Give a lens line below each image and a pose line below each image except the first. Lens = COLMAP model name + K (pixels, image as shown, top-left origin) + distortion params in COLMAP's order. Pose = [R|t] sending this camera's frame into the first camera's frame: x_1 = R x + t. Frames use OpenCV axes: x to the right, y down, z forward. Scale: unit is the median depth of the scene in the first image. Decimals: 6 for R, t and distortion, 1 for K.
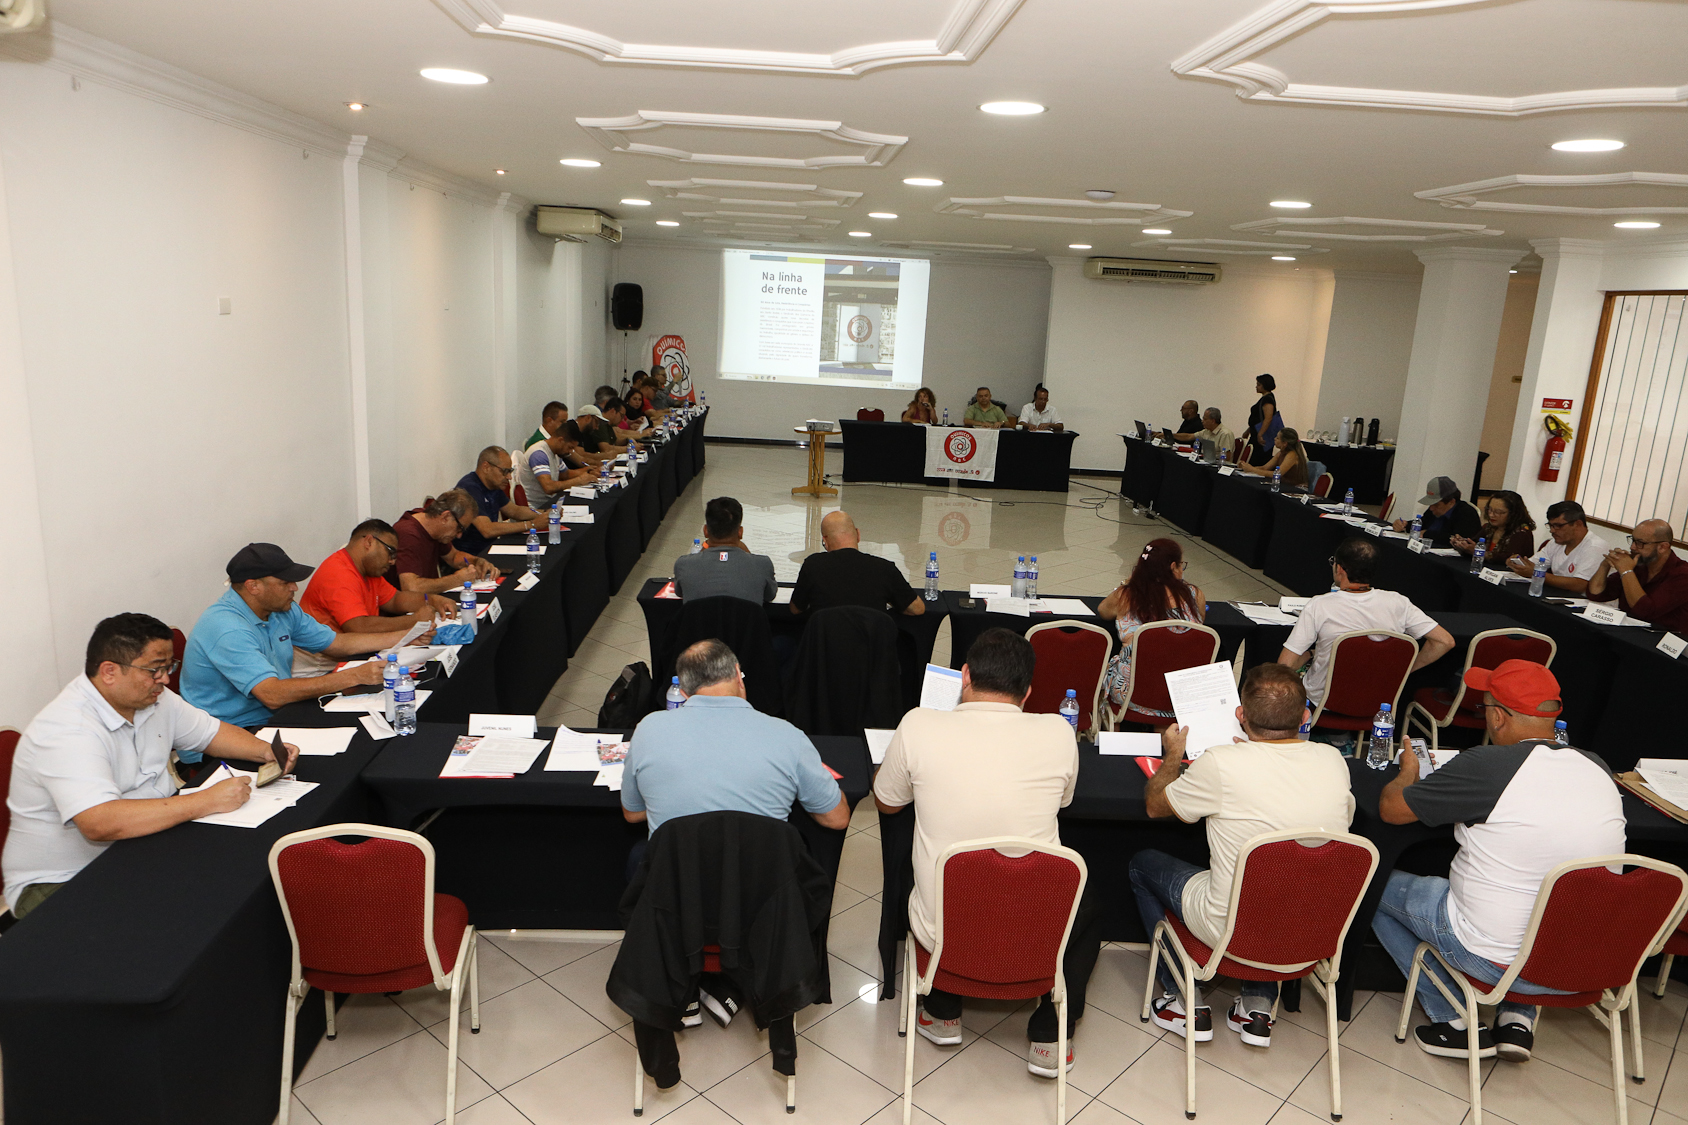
lens RADIAL K [[1133.0, 0, 826.2], [0, 1133.0, 569.6], [0, 0, 1]] dist [0.004633, 0.000964]
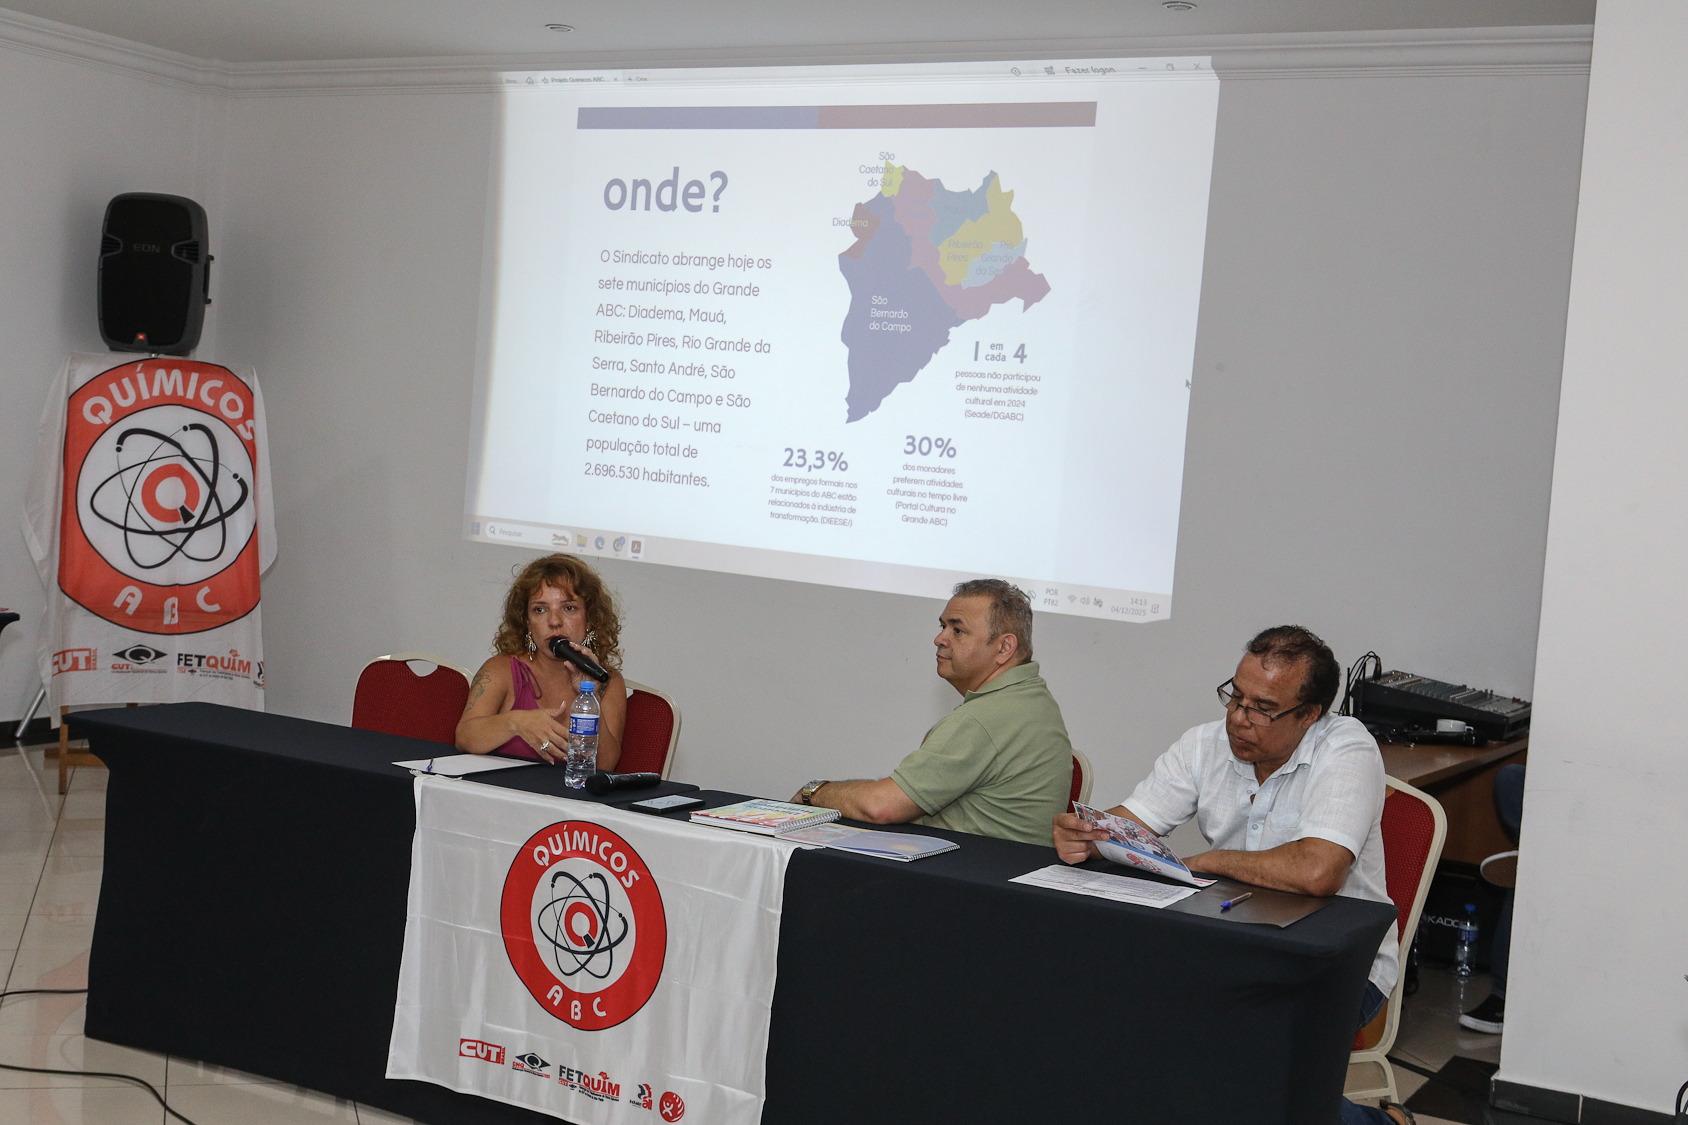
lens RADIAL K [[2157.8, 0, 812.3], [0, 2157.8, 554.7], [0, 0, 1]] dist [0.003828, 0.010078]
pose [[0.856513, 0.041526, -0.514452, 0.316816], [-0.145970, 0.975553, -0.164282, -0.120887], [0.495053, 0.215804, 0.841636, 0.794722]]
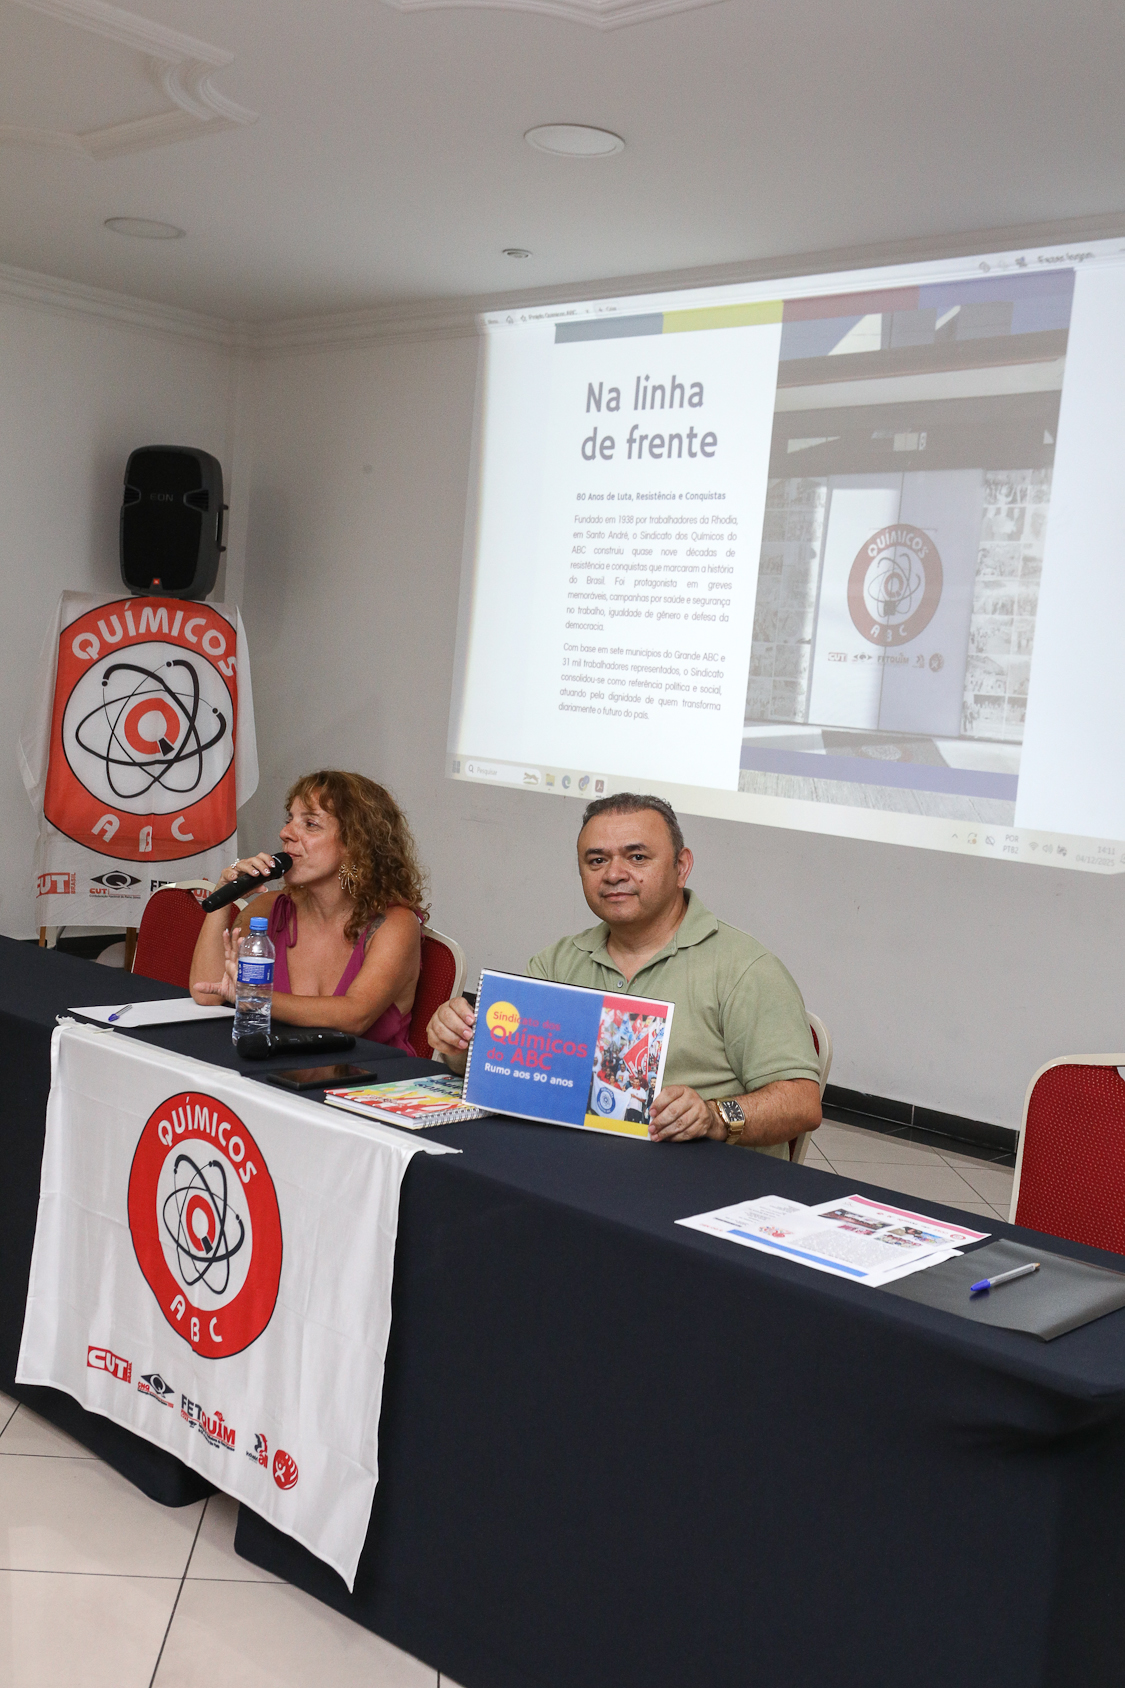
lens RADIAL K [[1793.1, 0, 543.2], [0, 1793.1, 852.1], [0, 0, 1]] dist [-0.012969, -0.001740]
pose [[0.716994, 0.070830, -0.693471, 0.296982], [-0.197937, 0.974563, -0.105111, -0.143315], [0.668386, 0.212628, 0.712776, 0.926319]]
